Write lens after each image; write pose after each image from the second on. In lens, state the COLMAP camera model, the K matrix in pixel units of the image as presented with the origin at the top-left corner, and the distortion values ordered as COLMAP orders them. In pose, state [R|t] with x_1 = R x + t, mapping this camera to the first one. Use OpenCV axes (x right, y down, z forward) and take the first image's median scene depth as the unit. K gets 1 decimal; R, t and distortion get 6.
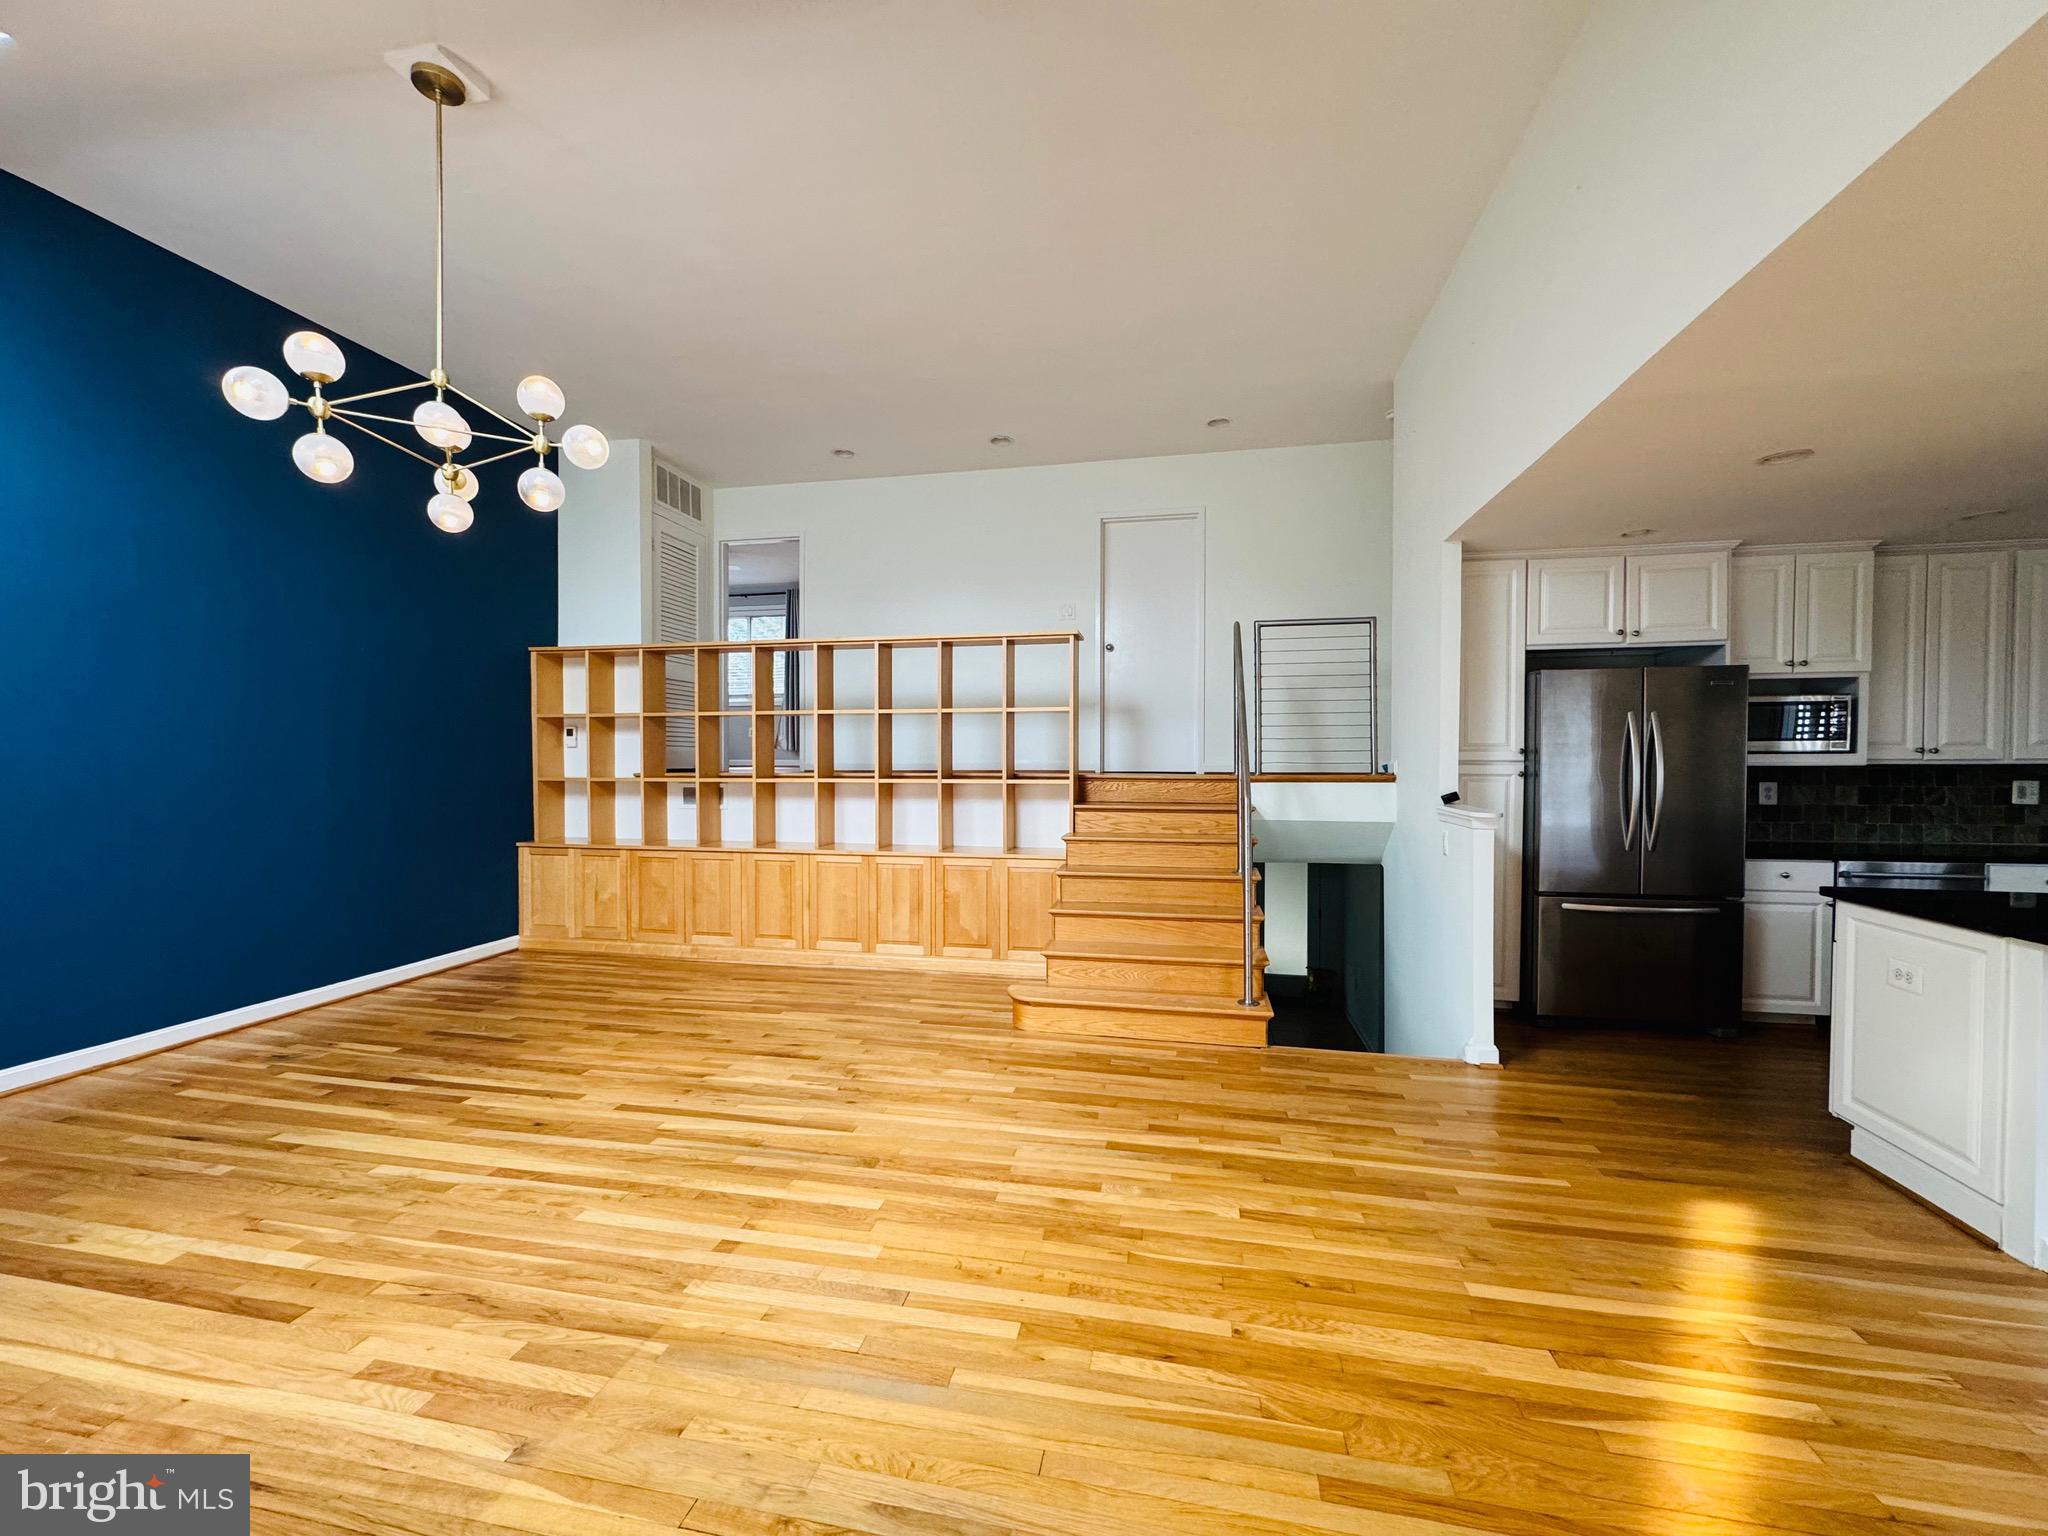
lens RADIAL K [[812.2, 0, 1024.5], [0, 812.2, 771.4], [0, 0, 1]] dist [-0.002232, 0.000829]
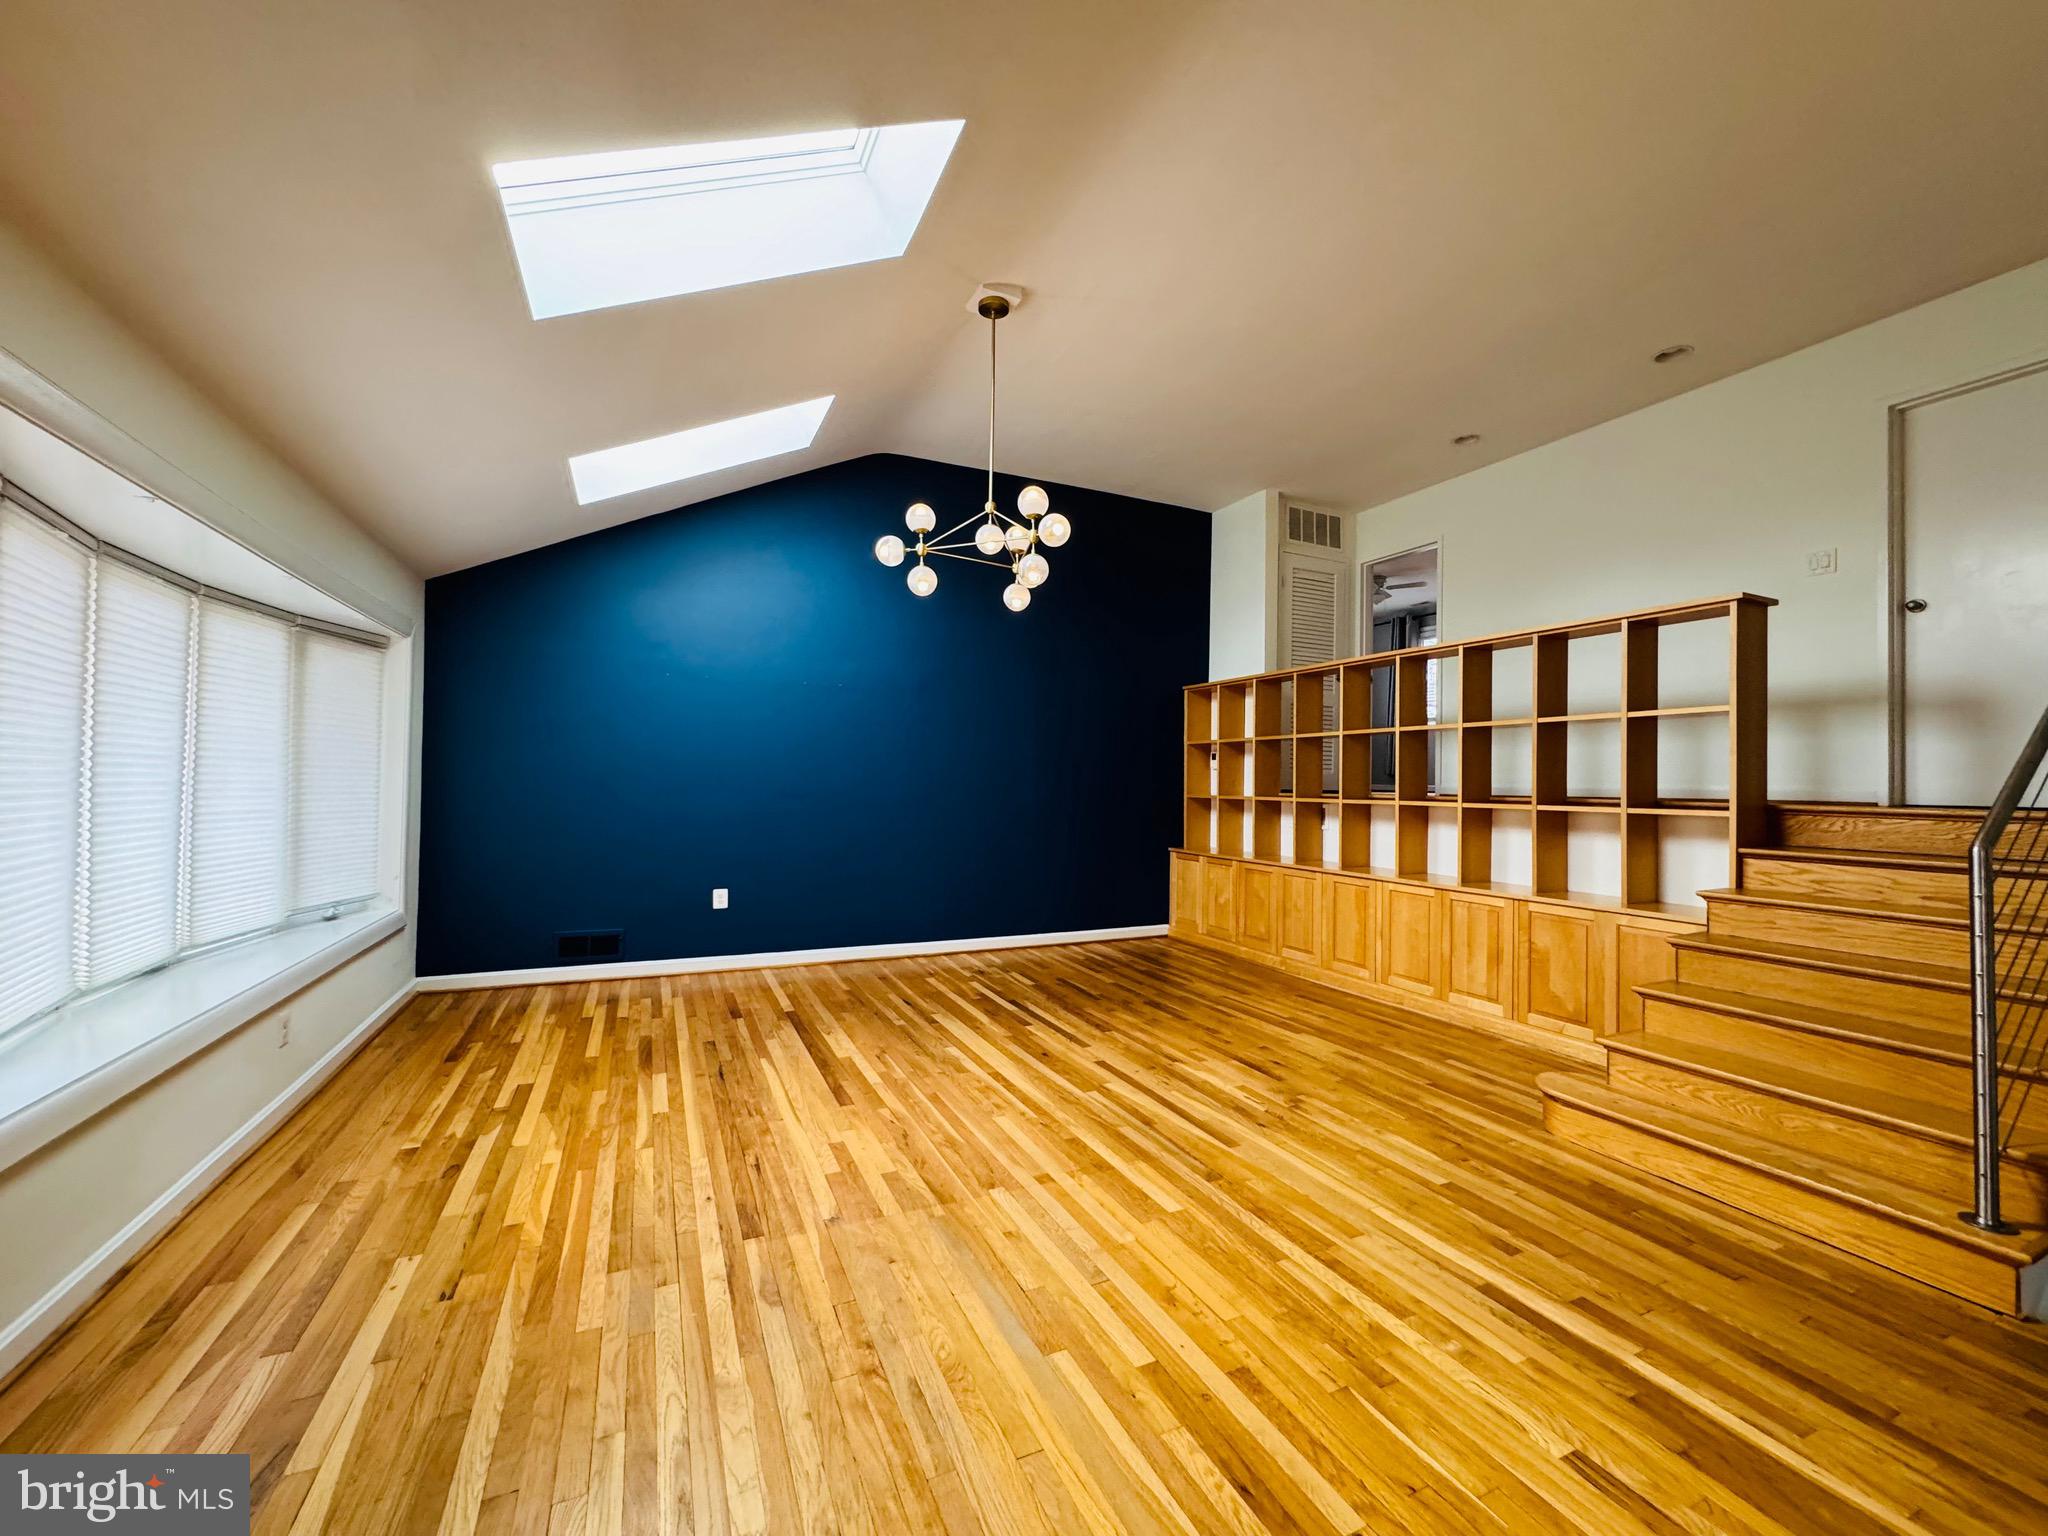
lens RADIAL K [[812.2, 0, 1024.5], [0, 812.2, 771.4], [0, 0, 1]] dist [-0.002232, 0.000829]
pose [[0.593595, -0.003505, -0.804756, 0.340438], [-0.025887, 0.999390, -0.023447, 0.011489], [0.804347, 0.034751, 0.593142, 0.150466]]
